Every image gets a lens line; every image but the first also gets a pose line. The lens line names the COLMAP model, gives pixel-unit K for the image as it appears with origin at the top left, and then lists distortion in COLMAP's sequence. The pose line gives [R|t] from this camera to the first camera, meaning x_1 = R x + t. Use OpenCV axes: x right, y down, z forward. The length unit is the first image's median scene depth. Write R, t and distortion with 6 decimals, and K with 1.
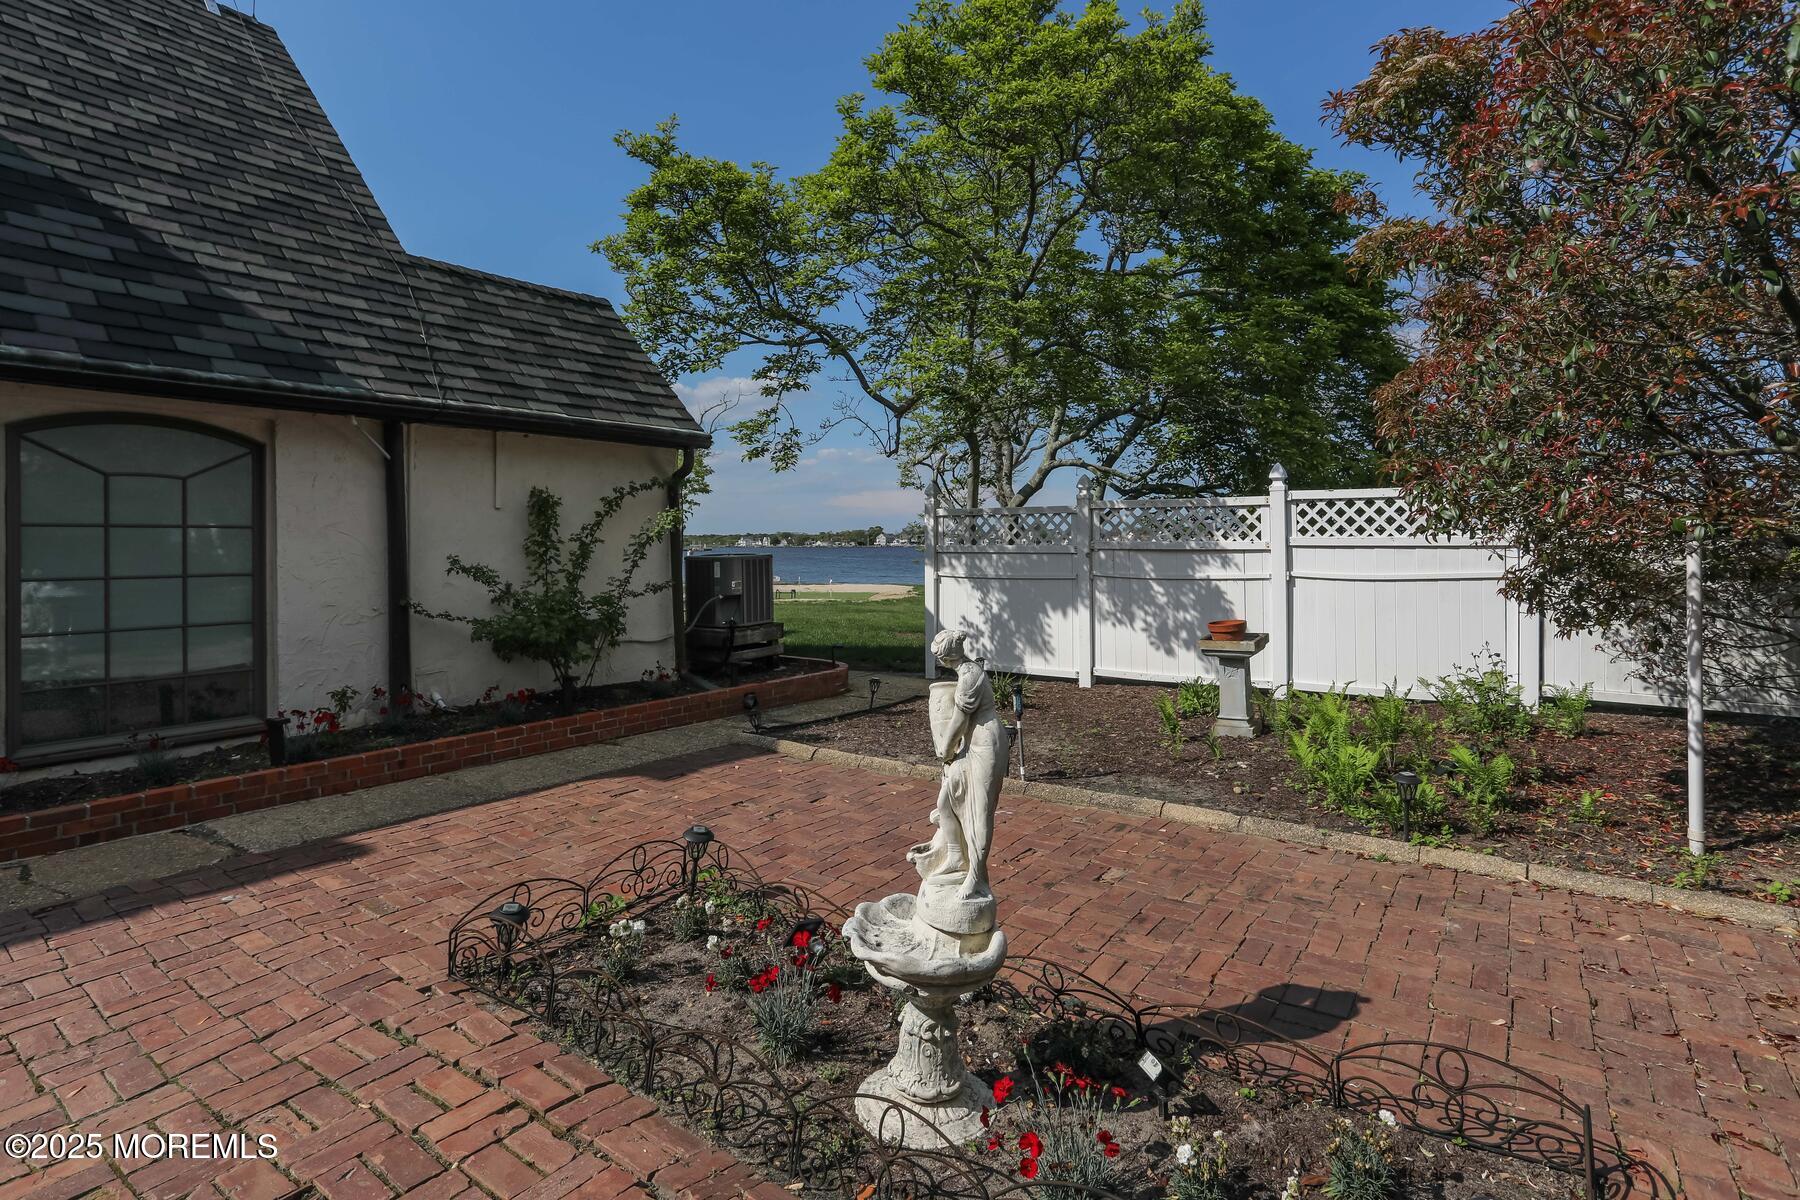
lens RADIAL K [[890.2, 0, 902.9], [0, 890.2, 544.4], [0, 0, 1]] dist [-0.000721, 0.000630]
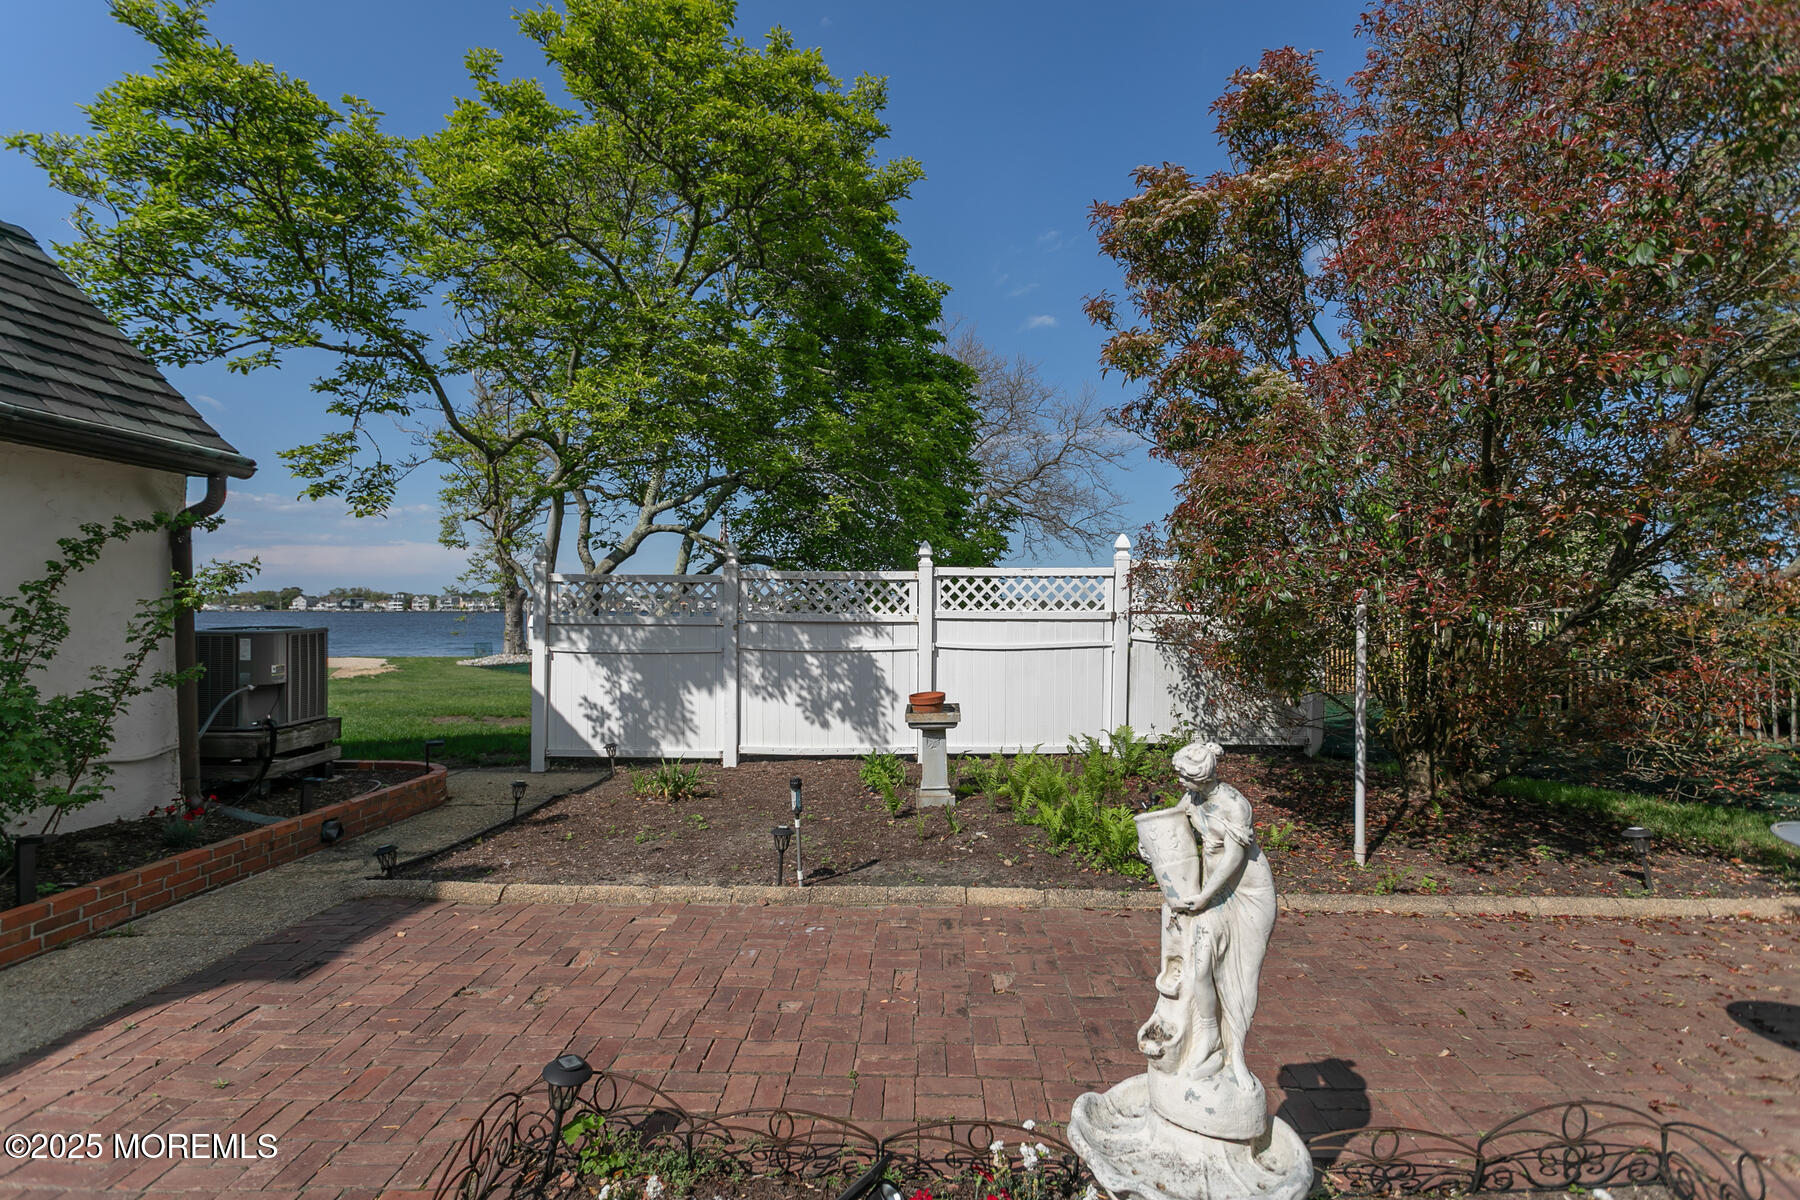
lens RADIAL K [[859.3, 0, 900.0], [0, 859.3, 600.0], [0, 0, 1]] dist [0.001758, 0.009085]
pose [[0.837176, 0.014562, 0.546740, -0.156501], [-0.006661, 0.999843, -0.016430, -0.003226], [-0.546893, 0.010113, 0.837141, 0.143553]]
